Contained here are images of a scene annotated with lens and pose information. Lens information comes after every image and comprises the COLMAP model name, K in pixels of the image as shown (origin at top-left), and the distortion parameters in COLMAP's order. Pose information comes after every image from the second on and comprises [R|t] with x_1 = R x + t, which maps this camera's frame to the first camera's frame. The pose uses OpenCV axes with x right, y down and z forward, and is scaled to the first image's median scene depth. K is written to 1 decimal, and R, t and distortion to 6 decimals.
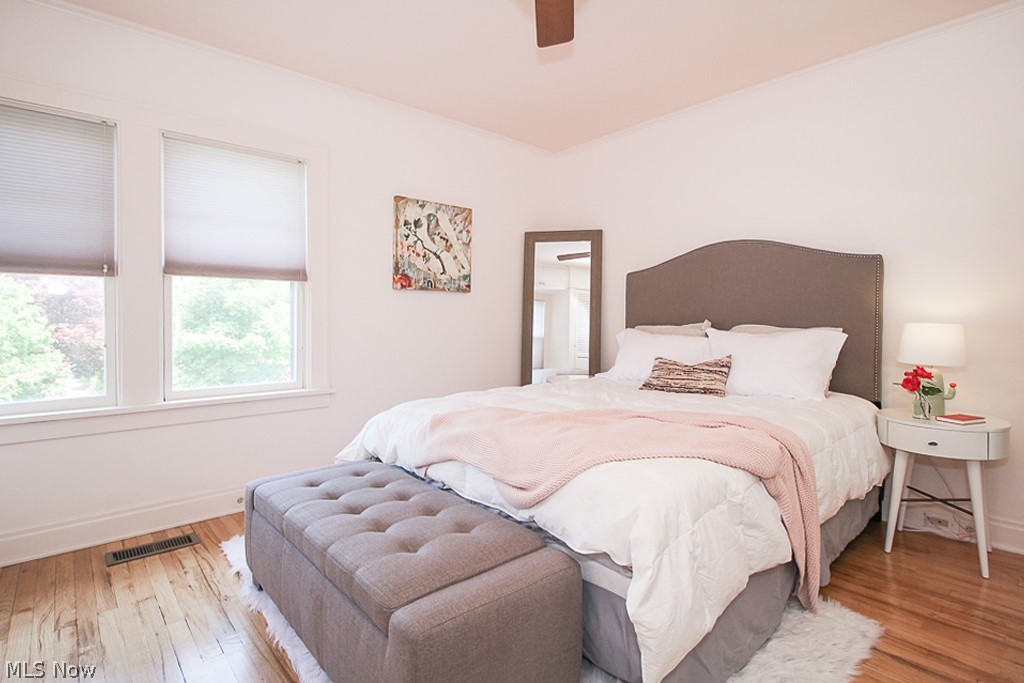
lens RADIAL K [[497.0, 0, 511.6], [0, 497.0, 333.2], [0, 0, 1]] dist [0.000103, -0.000242]
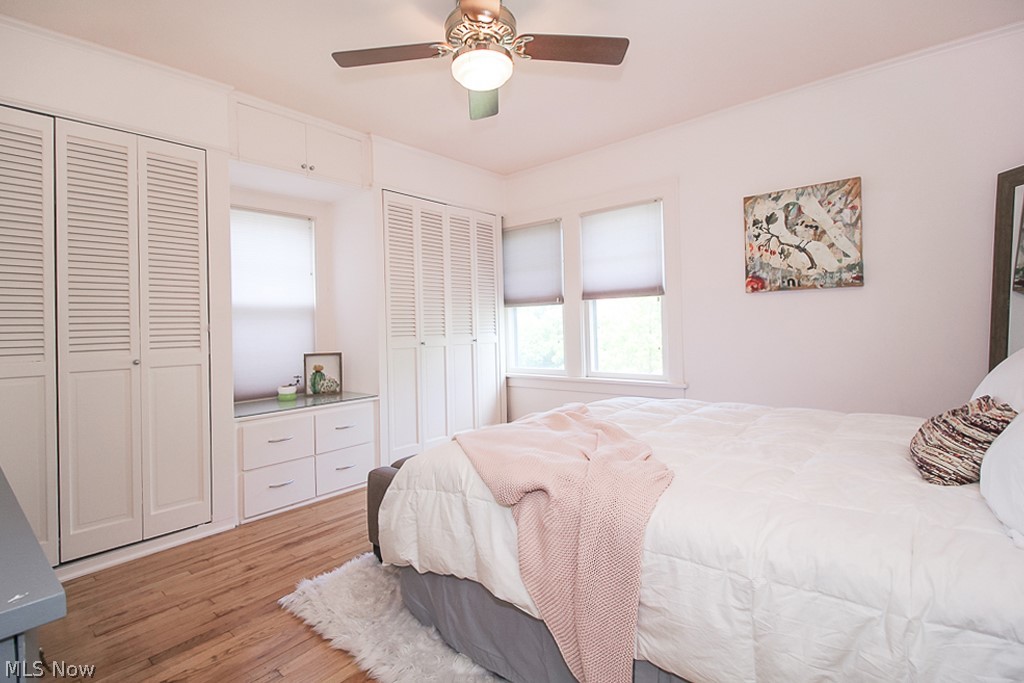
lens RADIAL K [[497.0, 0, 513.0], [0, 497.0, 336.9], [0, 0, 1]] dist [0.000103, -0.000242]
pose [[0.134525, 0.012899, -0.990826, 0.643973], [-0.005938, 0.999908, 0.012211, -0.010457], [0.990892, 0.004241, 0.134589, 0.391550]]
